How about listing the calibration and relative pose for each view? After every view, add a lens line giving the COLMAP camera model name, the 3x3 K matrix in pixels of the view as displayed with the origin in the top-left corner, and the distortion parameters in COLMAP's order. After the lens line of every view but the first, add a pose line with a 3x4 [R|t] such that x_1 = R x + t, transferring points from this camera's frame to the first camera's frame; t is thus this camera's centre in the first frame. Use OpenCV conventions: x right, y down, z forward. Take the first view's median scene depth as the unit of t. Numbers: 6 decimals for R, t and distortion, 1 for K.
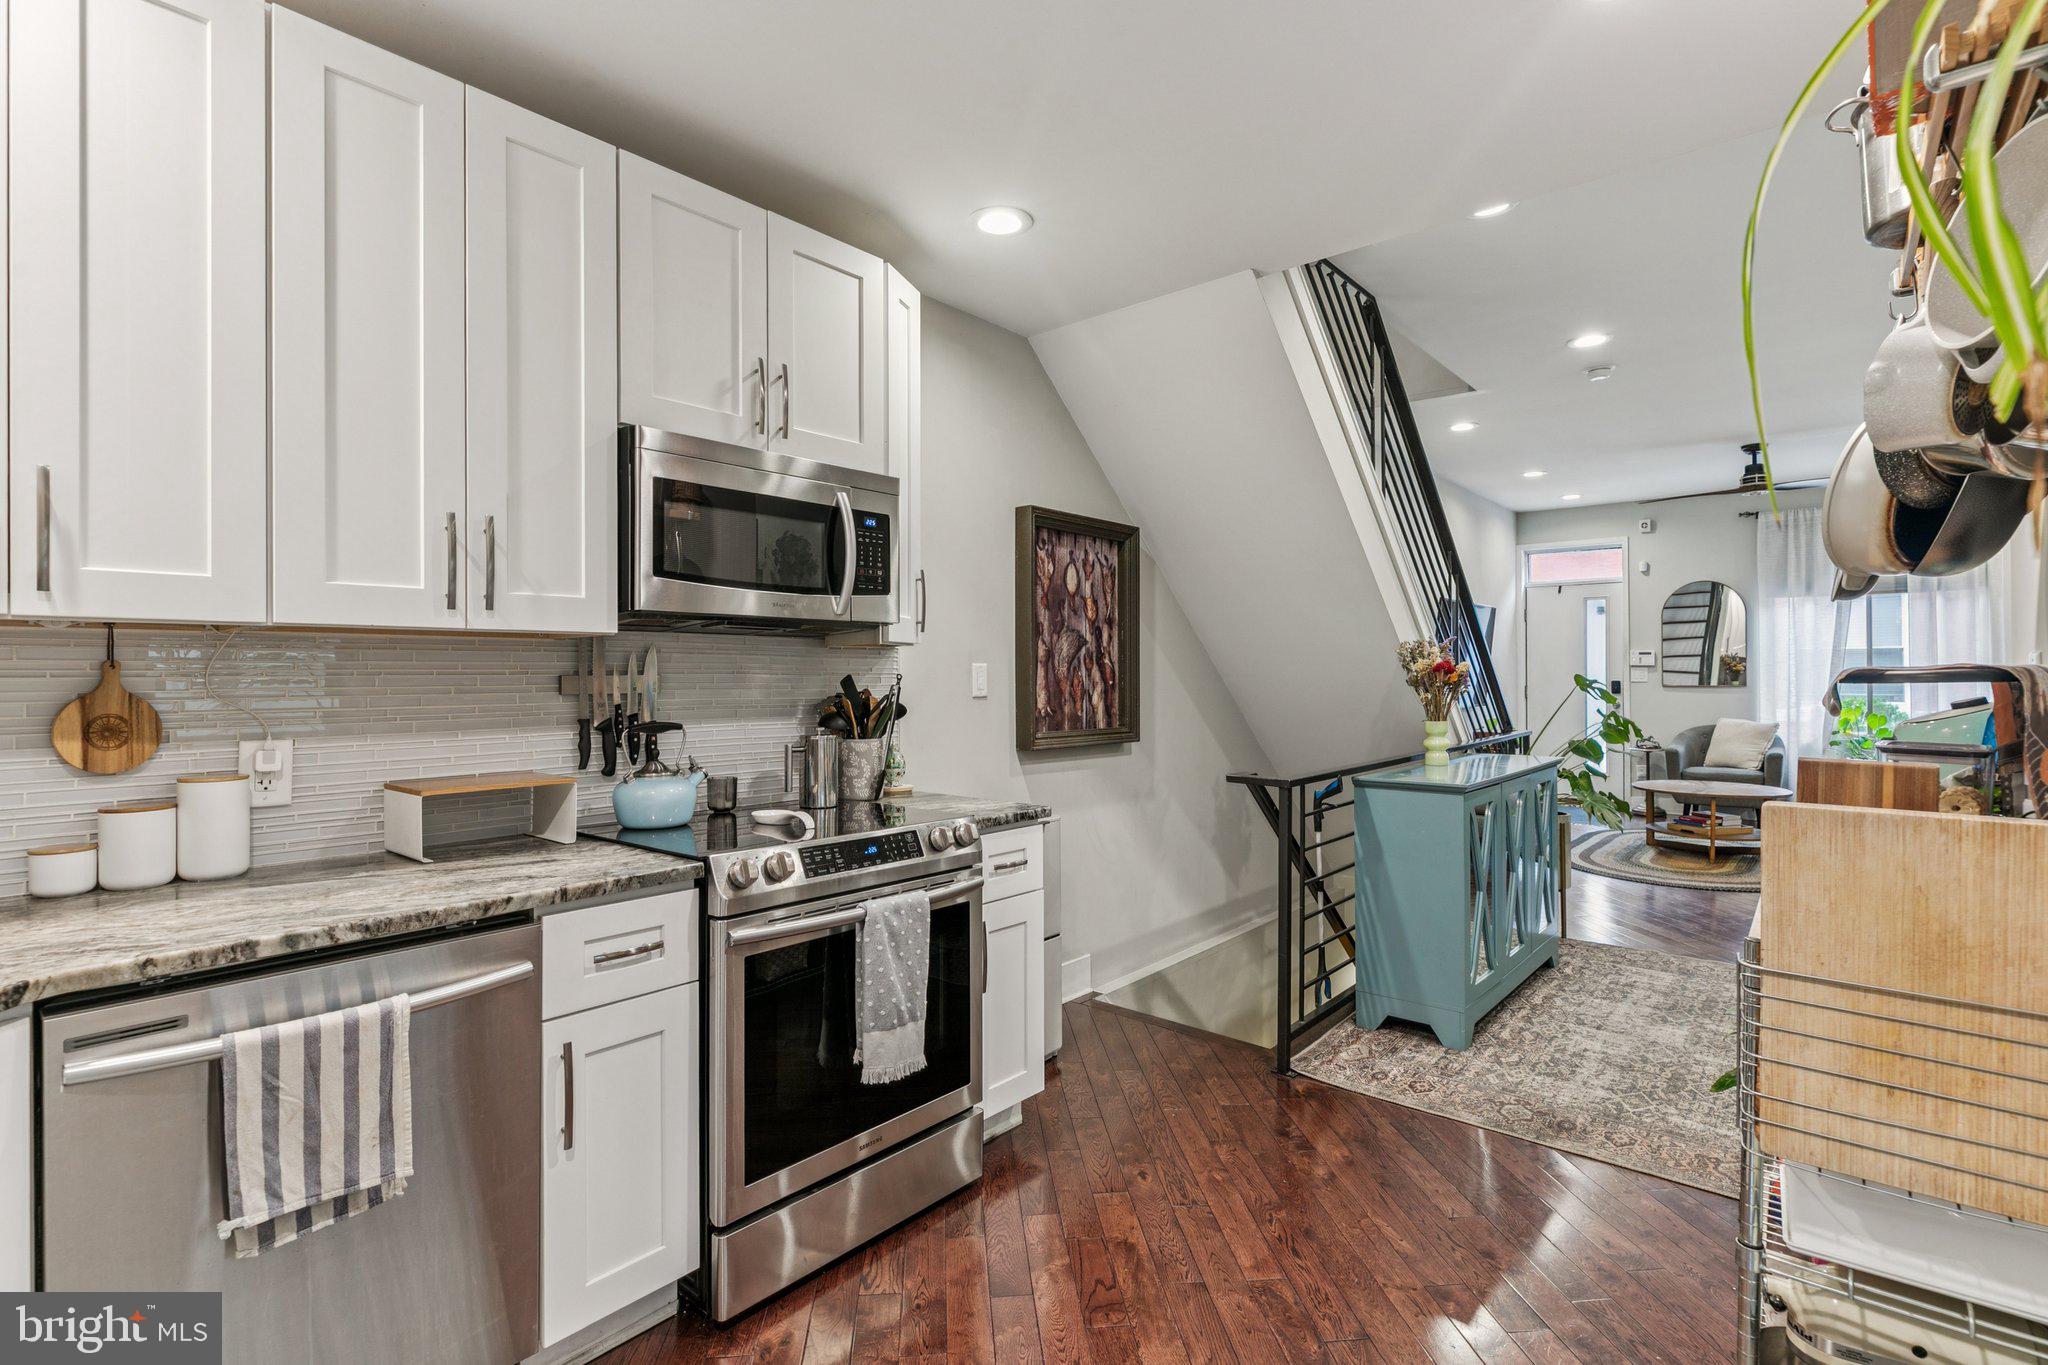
lens RADIAL K [[974.5, 0, 1027.2], [0, 974.5, 670.0], [0, 0, 1]] dist [-0.002976, 0.000217]
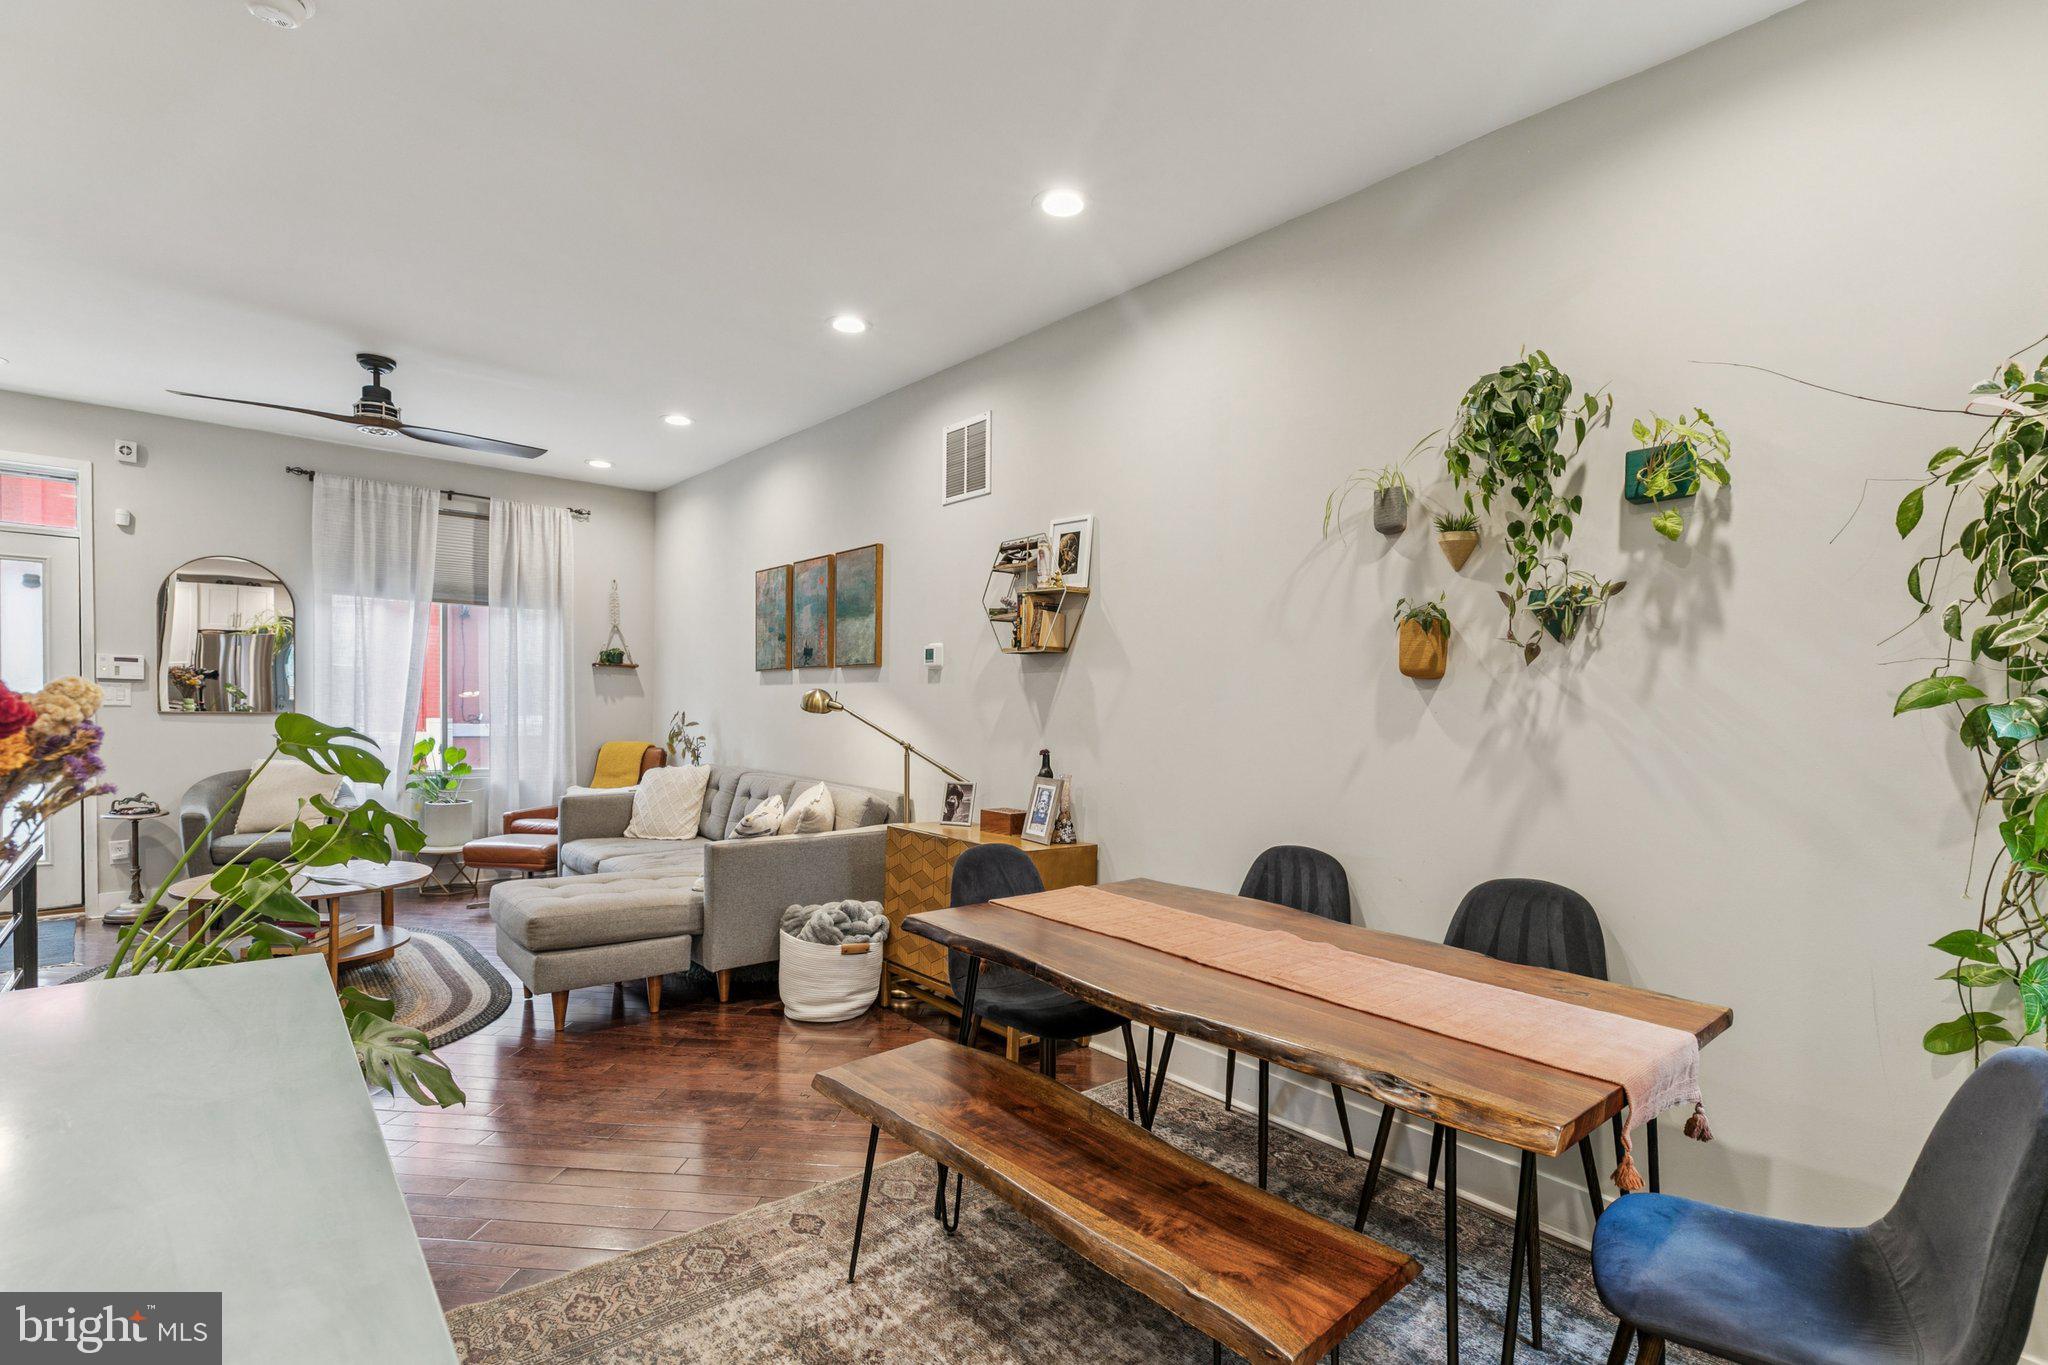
lens RADIAL K [[951.6, 0, 1040.4], [0, 951.6, 732.9], [0, 0, 1]] dist [0.002831, 0.000398]
pose [[0.150930, -0.024104, 0.988251, 0.276190], [-0.026957, 0.999231, 0.028489, -0.007825], [-0.988177, -0.030940, 0.150164, 0.757625]]
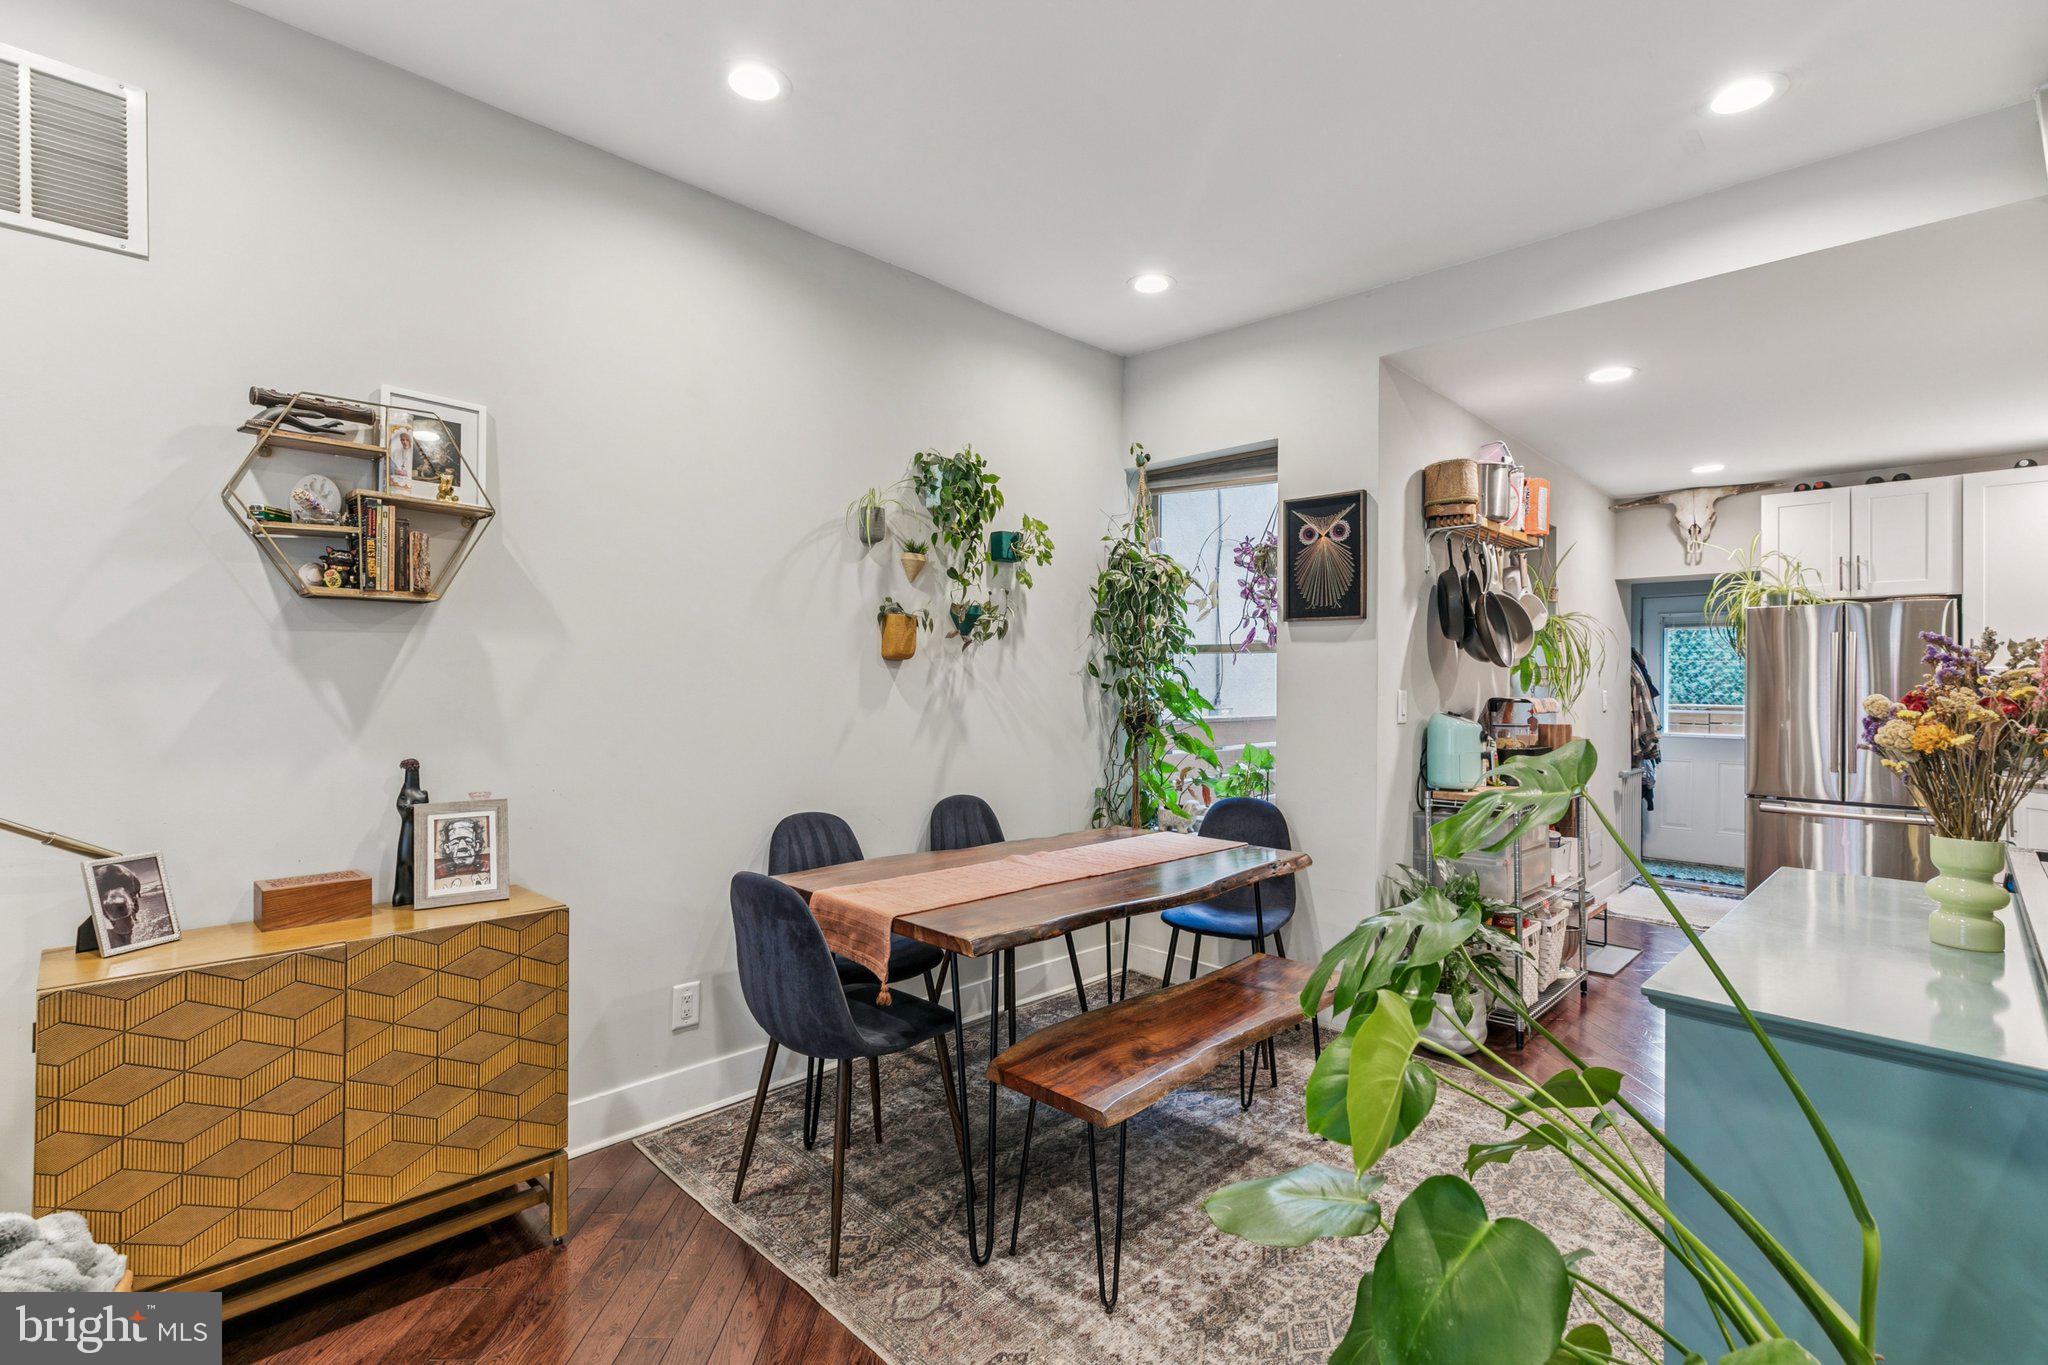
lens RADIAL K [[949.1, 0, 1017.2], [0, 949.1, 675.2], [0, 0, 1]] dist [0.003840, -0.000074]
pose [[-0.997106, -0.003199, 0.075957, 0.805697], [-0.004148, 0.999915, -0.012343, -0.010350], [-0.075911, -0.012623, -0.997035, 1.458460]]
